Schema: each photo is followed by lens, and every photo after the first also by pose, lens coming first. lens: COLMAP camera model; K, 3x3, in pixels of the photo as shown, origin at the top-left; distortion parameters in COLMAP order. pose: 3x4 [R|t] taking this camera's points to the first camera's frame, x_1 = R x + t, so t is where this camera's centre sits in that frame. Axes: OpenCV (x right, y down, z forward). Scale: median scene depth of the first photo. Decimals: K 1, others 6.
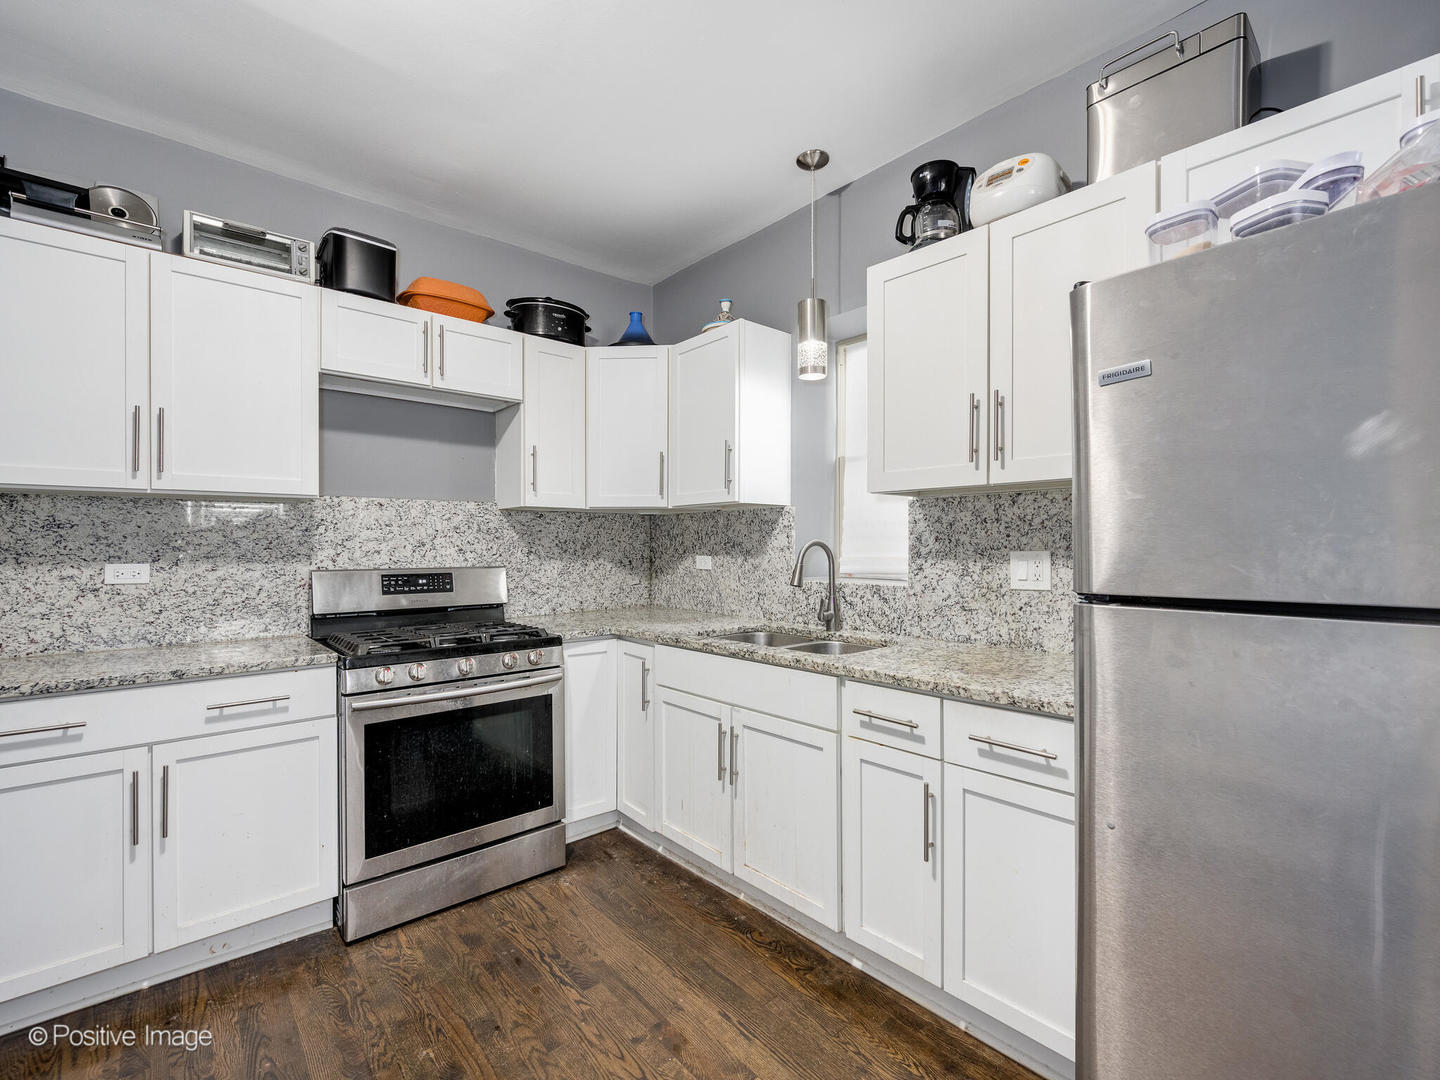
lens RADIAL K [[641.7, 0, 720.8], [0, 641.7, 548.2], [0, 0, 1]] dist [-0.004182, -0.000602]
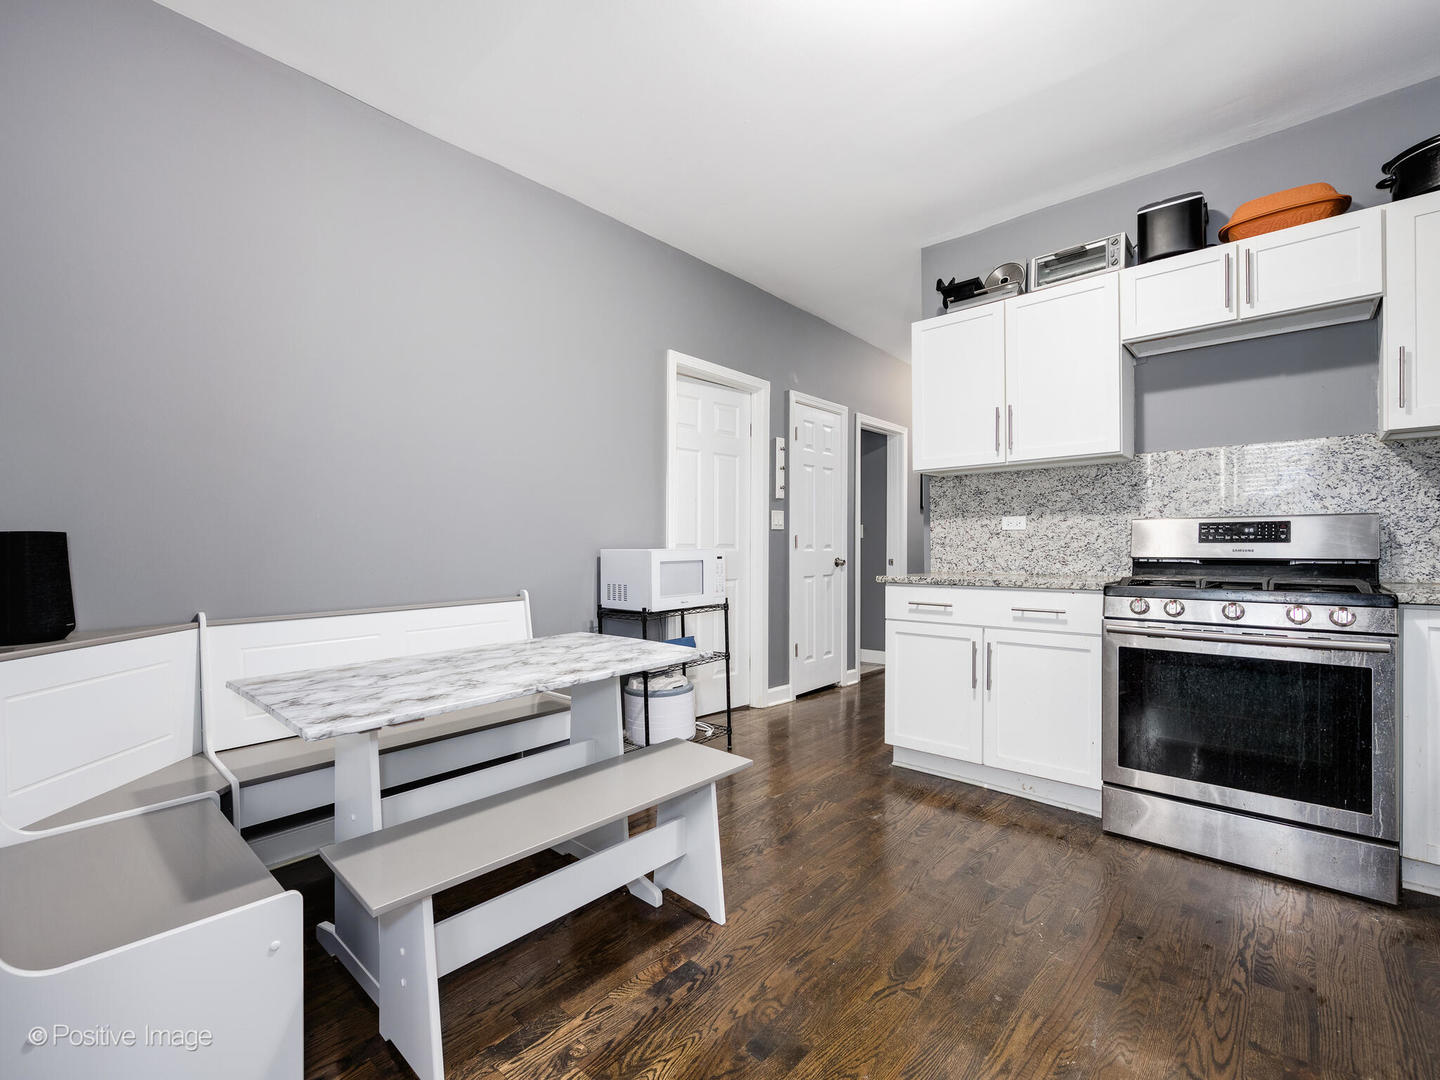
lens RADIAL K [[641.7, 0, 720.8], [0, 641.7, 548.2], [0, 0, 1]] dist [-0.004182, -0.000602]
pose [[0.110114, 0.002206, -0.993916, 0.416709], [-0.002141, 0.999996, 0.001982, 0.086877], [0.993917, 0.001910, 0.110119, 0.152280]]
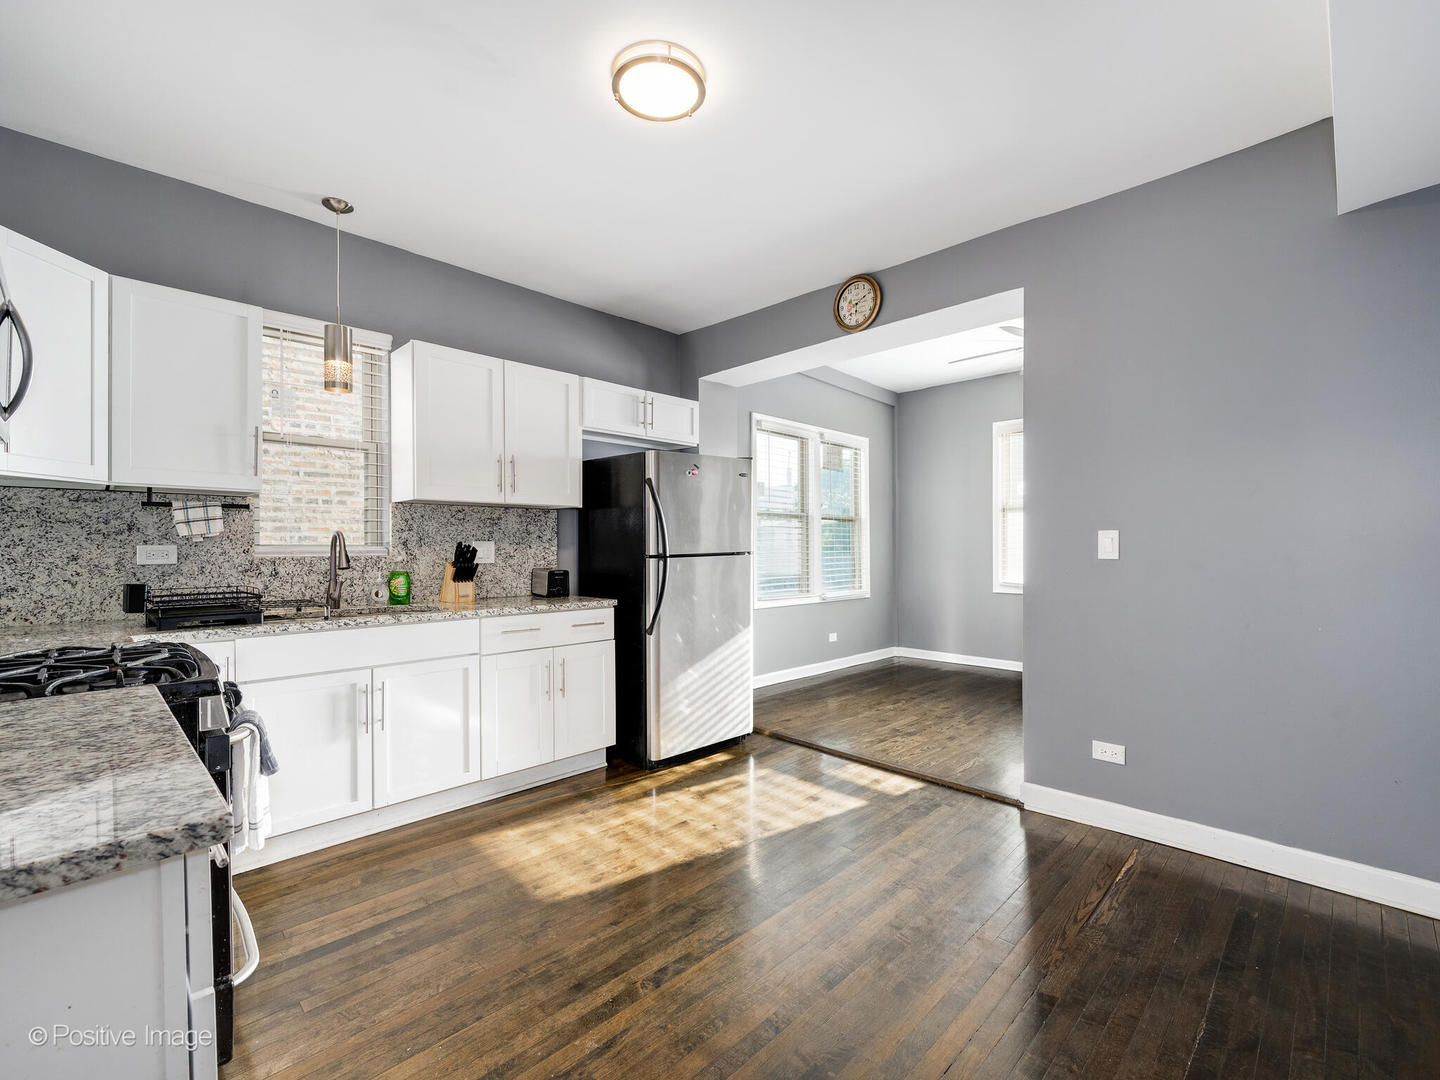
lens RADIAL K [[641.7, 0, 720.8], [0, 641.7, 548.2], [0, 0, 1]] dist [-0.004182, -0.000602]
pose [[-0.078851, -0.001234, 0.996886, -1.150462], [0.007719, 0.999968, 0.001849, 0.024296], [-0.996857, 0.007841, -0.078839, 0.429763]]
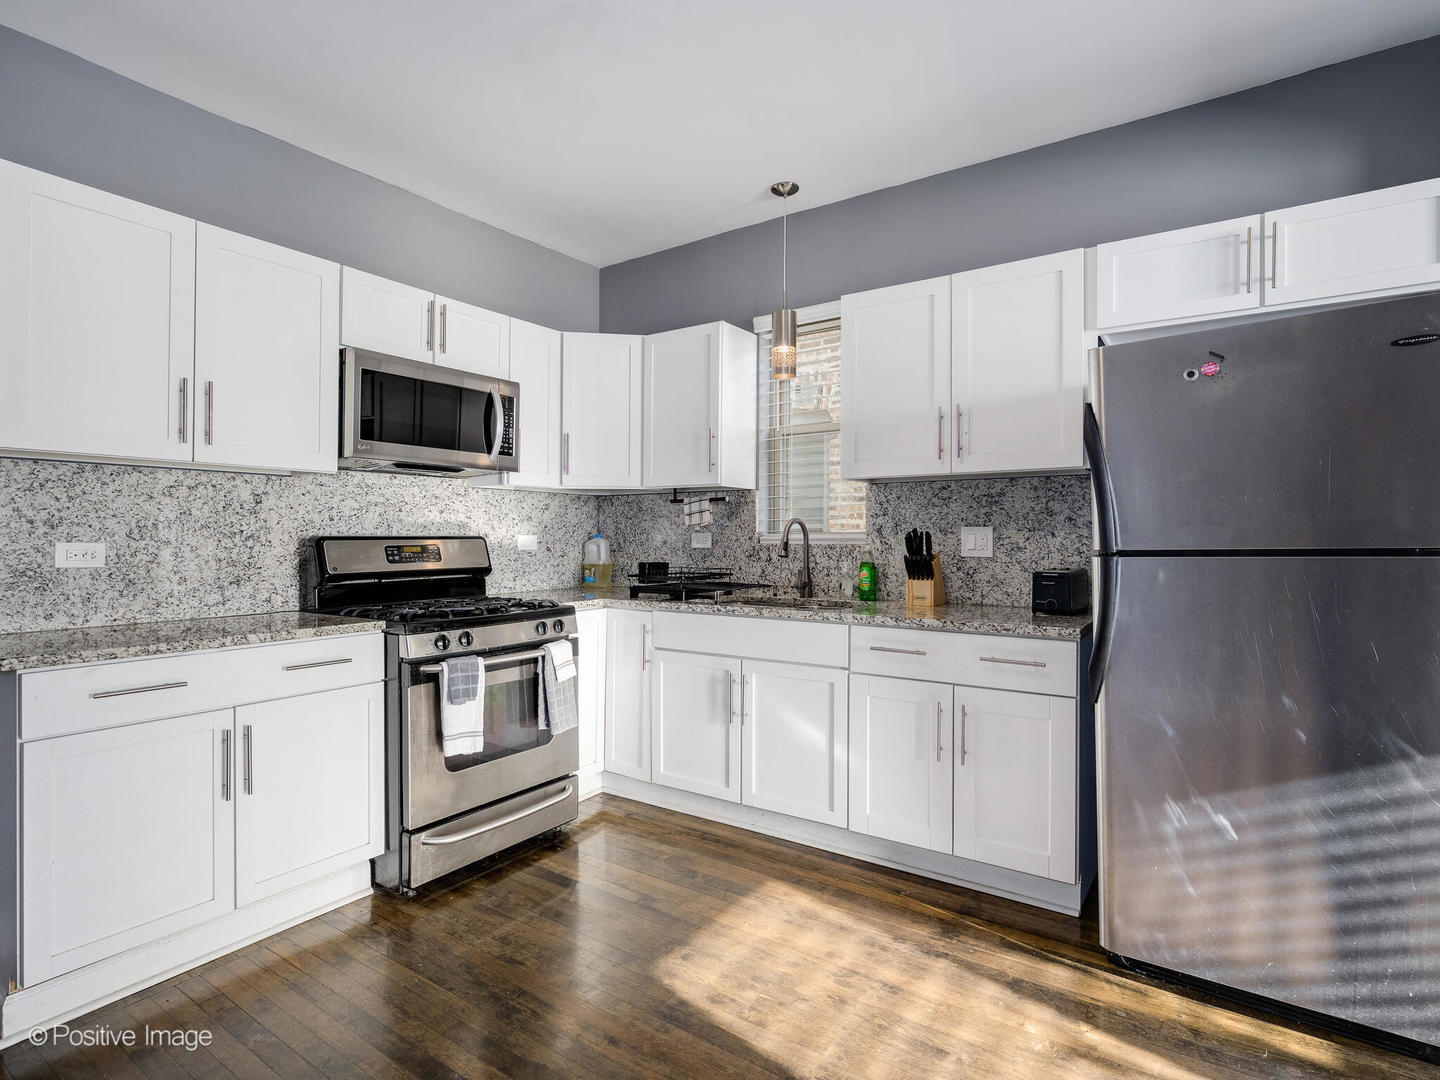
lens RADIAL K [[740.2, 0, 735.2], [0, 740.2, 535.0], [0, 0, 1]] dist [0.000464, 0.000480]
pose [[0.964269, 0.000948, 0.264925, -0.316501], [0.000871, 0.999977, -0.006751, 0.028932], [-0.264925, 0.006741, 0.964245, -0.277822]]
